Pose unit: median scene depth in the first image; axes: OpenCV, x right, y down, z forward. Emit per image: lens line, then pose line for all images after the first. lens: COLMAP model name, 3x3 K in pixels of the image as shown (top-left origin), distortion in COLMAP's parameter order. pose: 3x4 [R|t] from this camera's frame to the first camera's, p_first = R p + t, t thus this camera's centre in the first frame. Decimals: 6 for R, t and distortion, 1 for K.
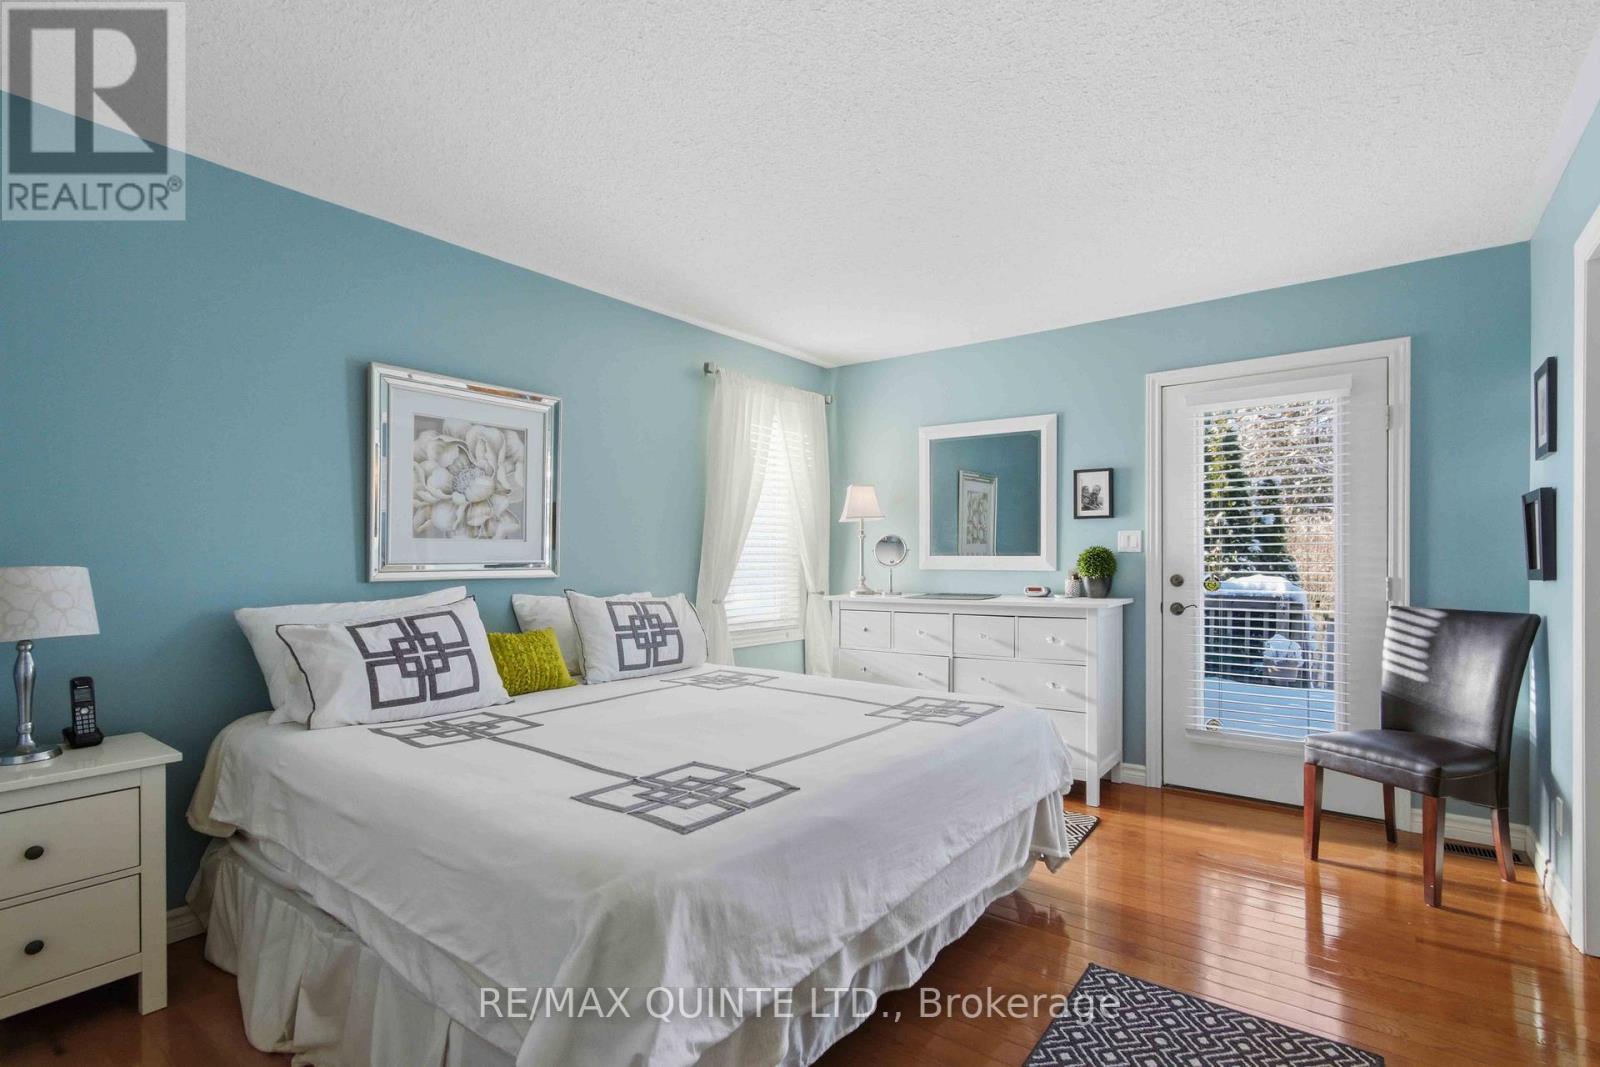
lens RADIAL K [[767.8, 0, 850.4], [0, 767.8, 557.1], [0, 0, 1]] dist [0.003373, 0.000490]
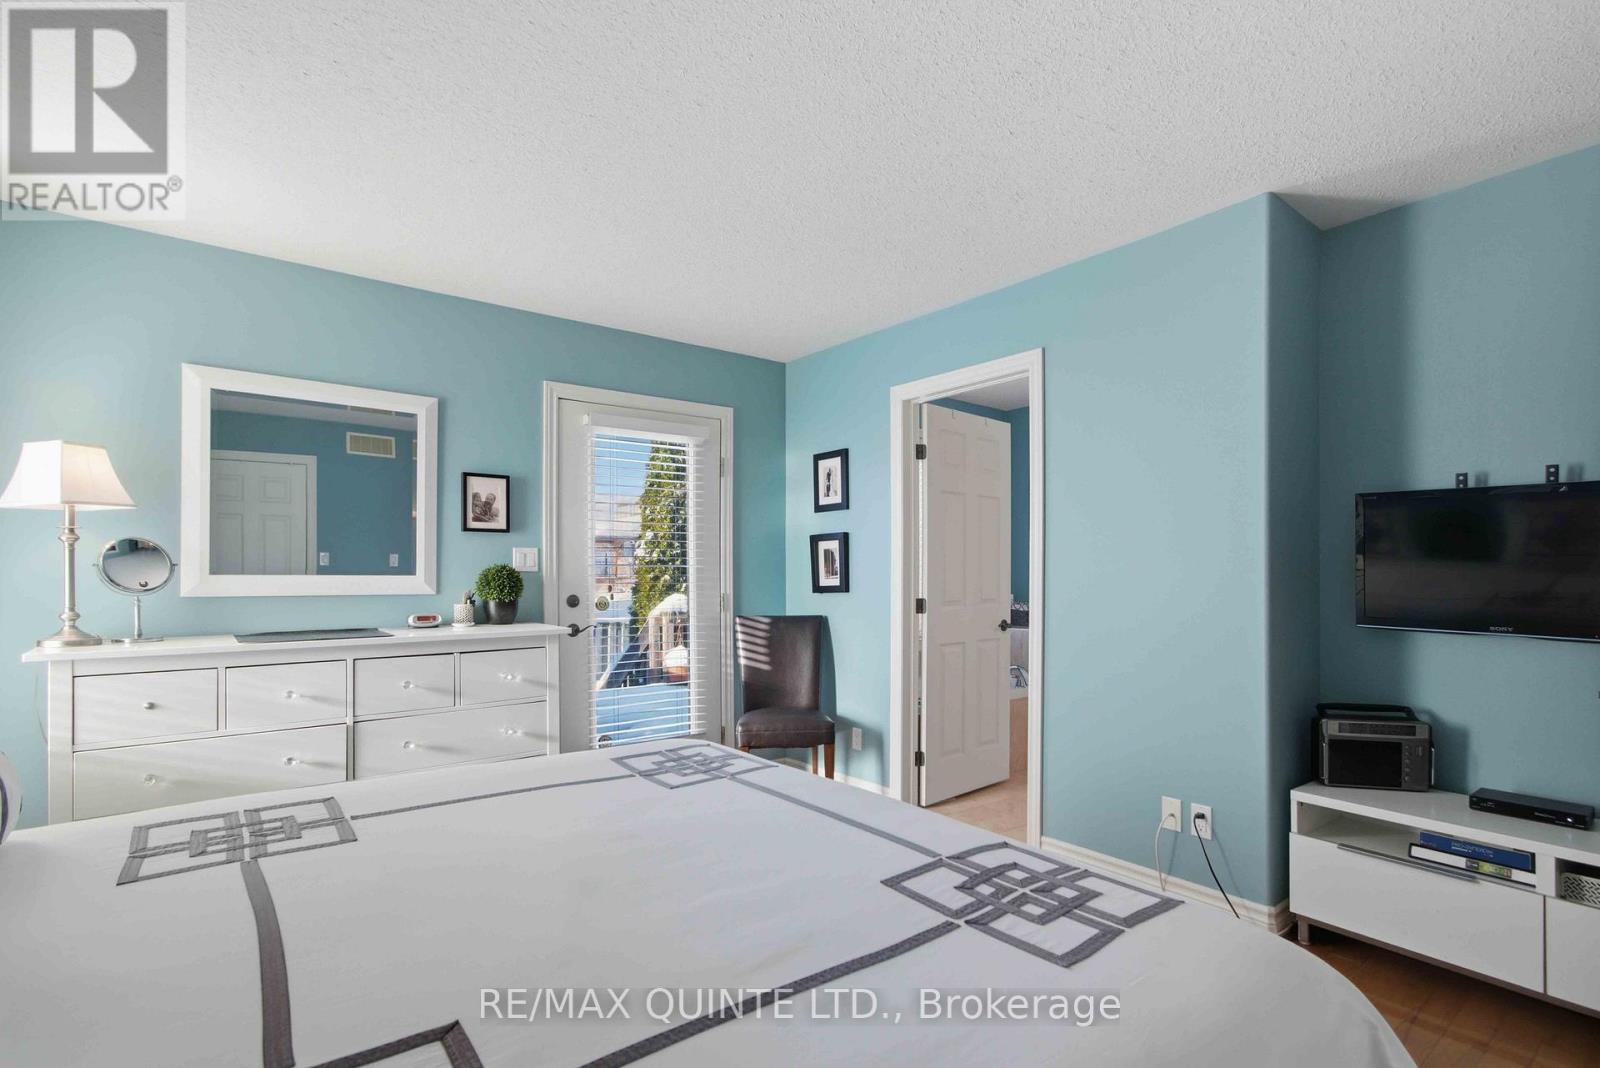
lens RADIAL K [[759.3, 0, 833.0], [0, 759.3, 576.8], [0, 0, 1]] dist [-0.044565, 0.000407]
pose [[0.263570, 0.004966, 0.964628, -0.391609], [0.004462, 0.999970, -0.006367, 0.006882], [-0.964630, 0.005982, 0.263540, 0.413525]]
